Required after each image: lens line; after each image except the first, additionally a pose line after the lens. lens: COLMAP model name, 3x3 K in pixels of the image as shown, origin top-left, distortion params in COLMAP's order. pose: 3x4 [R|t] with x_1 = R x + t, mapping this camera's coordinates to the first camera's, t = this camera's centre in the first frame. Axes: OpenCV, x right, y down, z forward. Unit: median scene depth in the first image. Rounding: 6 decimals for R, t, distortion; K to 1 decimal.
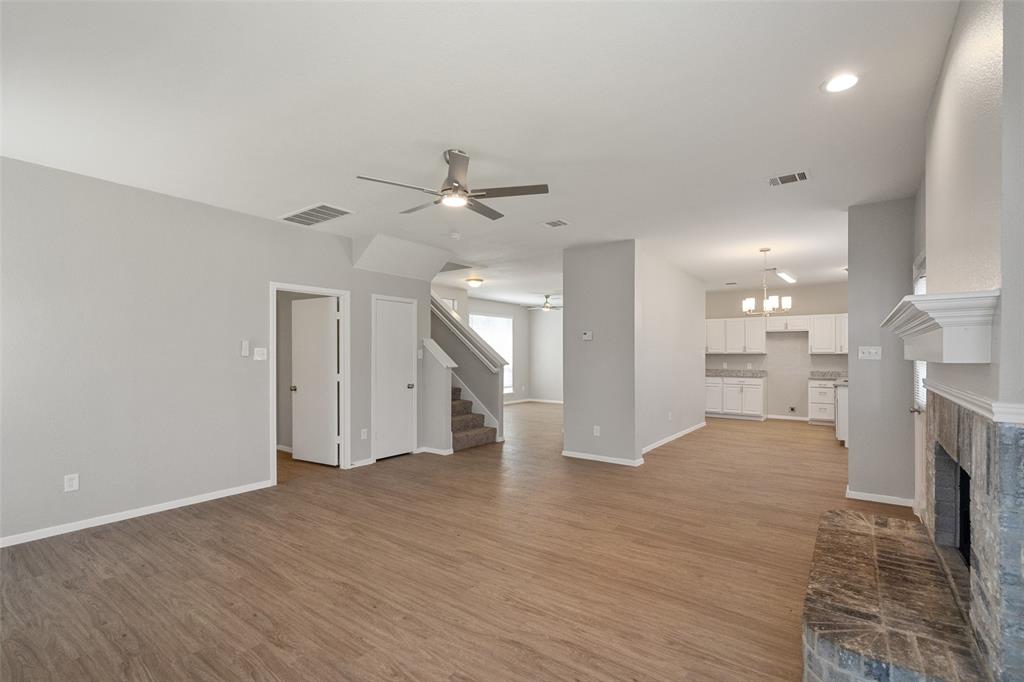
lens RADIAL K [[468.6, 0, 516.2], [0, 468.6, 355.8], [0, 0, 1]] dist [-0.000880, 0.001219]
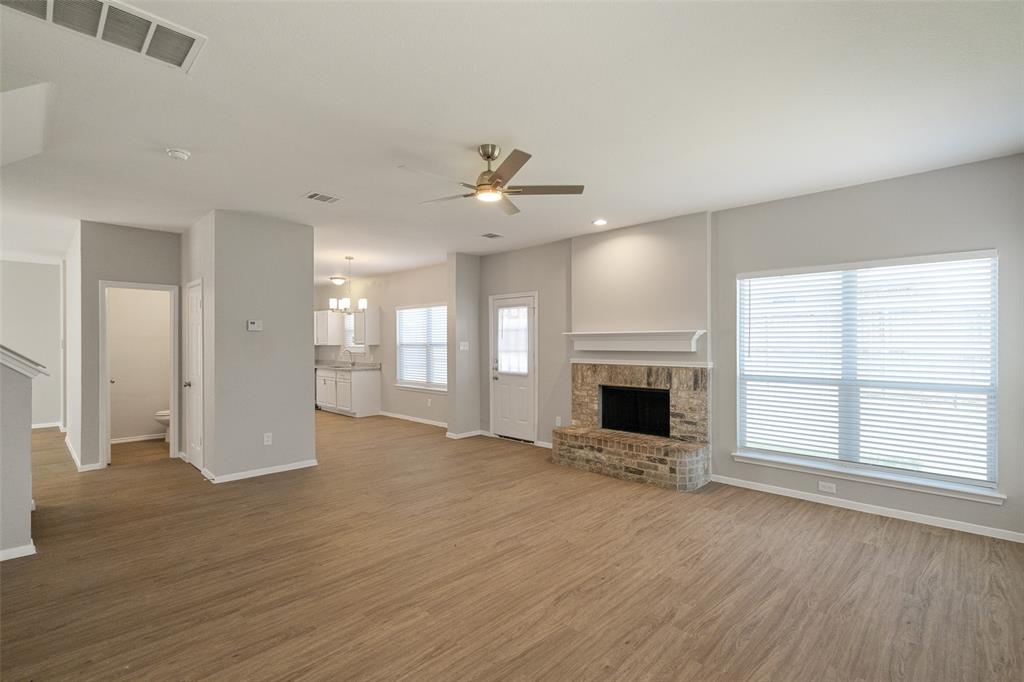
lens RADIAL K [[468.6, 0, 515.9], [0, 468.6, 346.4], [0, 0, 1]] dist [-0.000880, 0.001219]
pose [[0.132593, -0.005298, 0.991156, -0.830237], [0.002714, 0.999984, 0.004982, -0.012530], [-0.991167, 0.002029, 0.132605, 0.613498]]
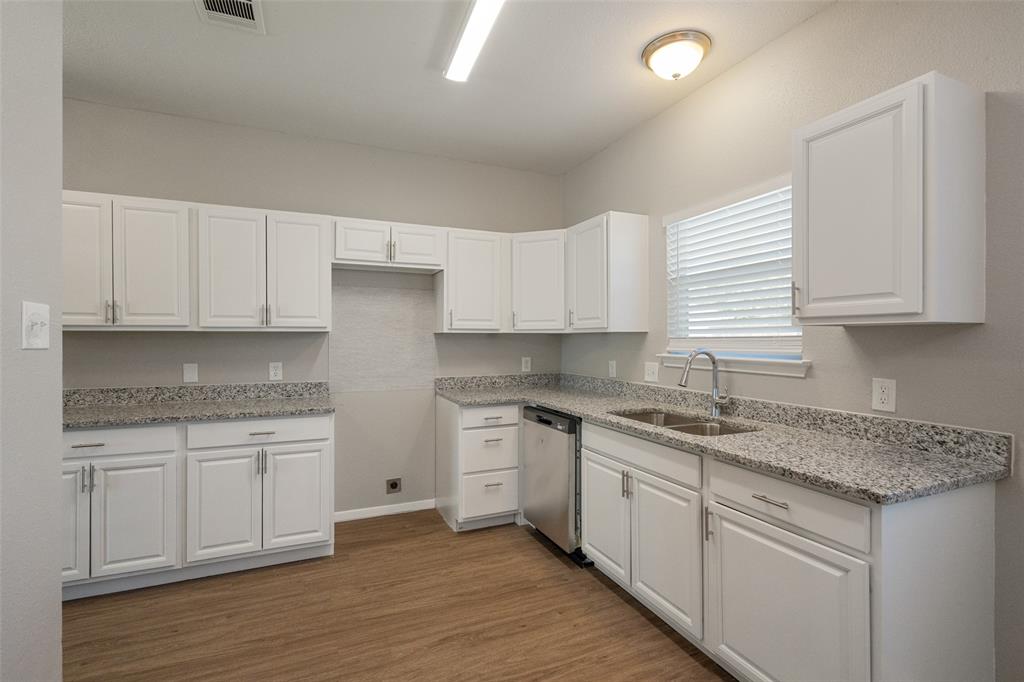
lens RADIAL K [[468.6, 0, 506.3], [0, 468.6, 338.6], [0, 0, 1]] dist [-0.000880, 0.001219]
pose [[0.516482, -0.001969, 0.856296, 0.720261], [0.005250, 0.999986, -0.000867, 0.001747], [-0.856282, 0.004943, 0.516485, 1.648370]]
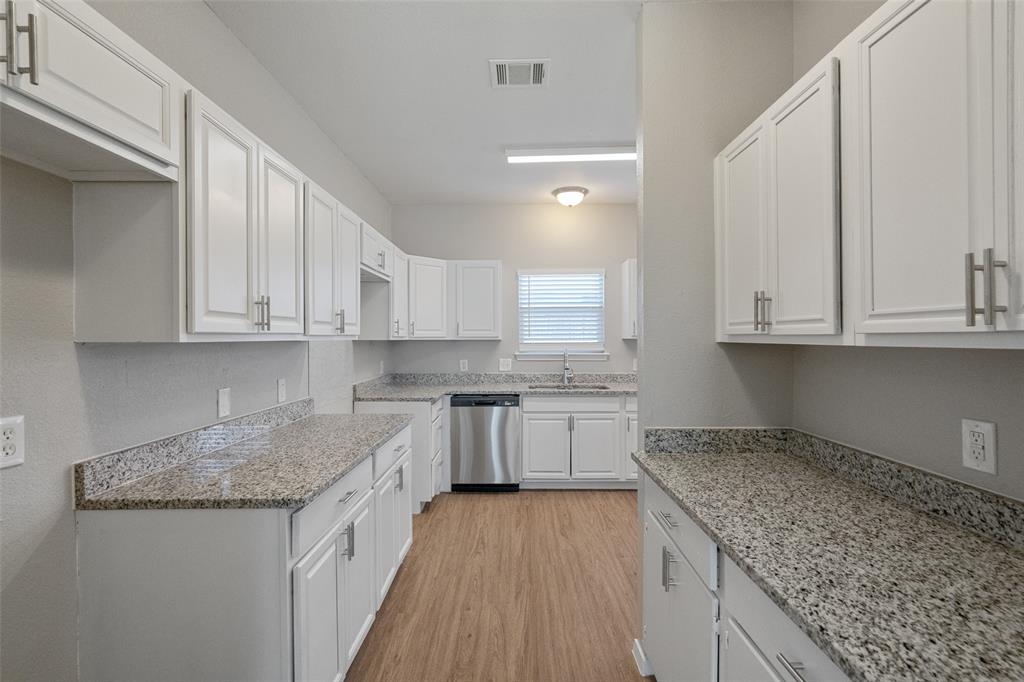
lens RADIAL K [[468.6, 0, 505.3], [0, 468.6, 342.9], [0, 0, 1]] dist [-0.000880, 0.001219]
pose [[-0.572090, -0.007364, 0.820158, 0.529593], [0.006366, 0.999890, 0.013418, -0.014268], [-0.820166, 0.012897, -0.571980, 2.451767]]
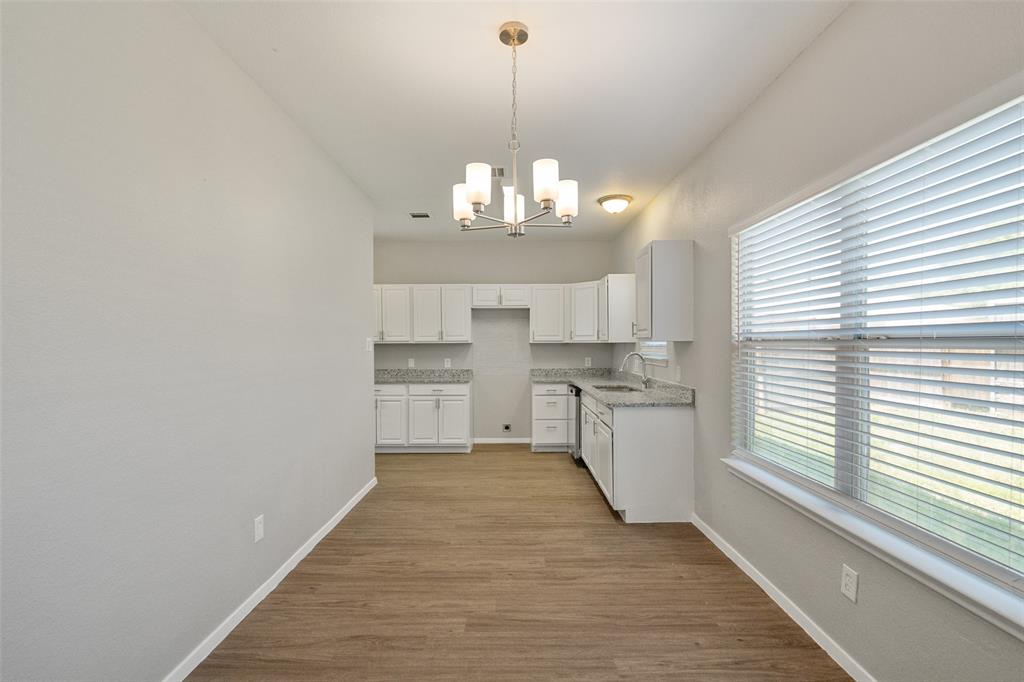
lens RADIAL K [[468.6, 0, 509.2], [0, 468.6, 347.9], [0, 0, 1]] dist [-0.000880, 0.001219]
pose [[0.814713, -0.010736, 0.579764, 0.473799], [0.008465, 0.999942, 0.006621, -0.004509], [-0.579802, -0.000487, 0.814757, 1.036548]]
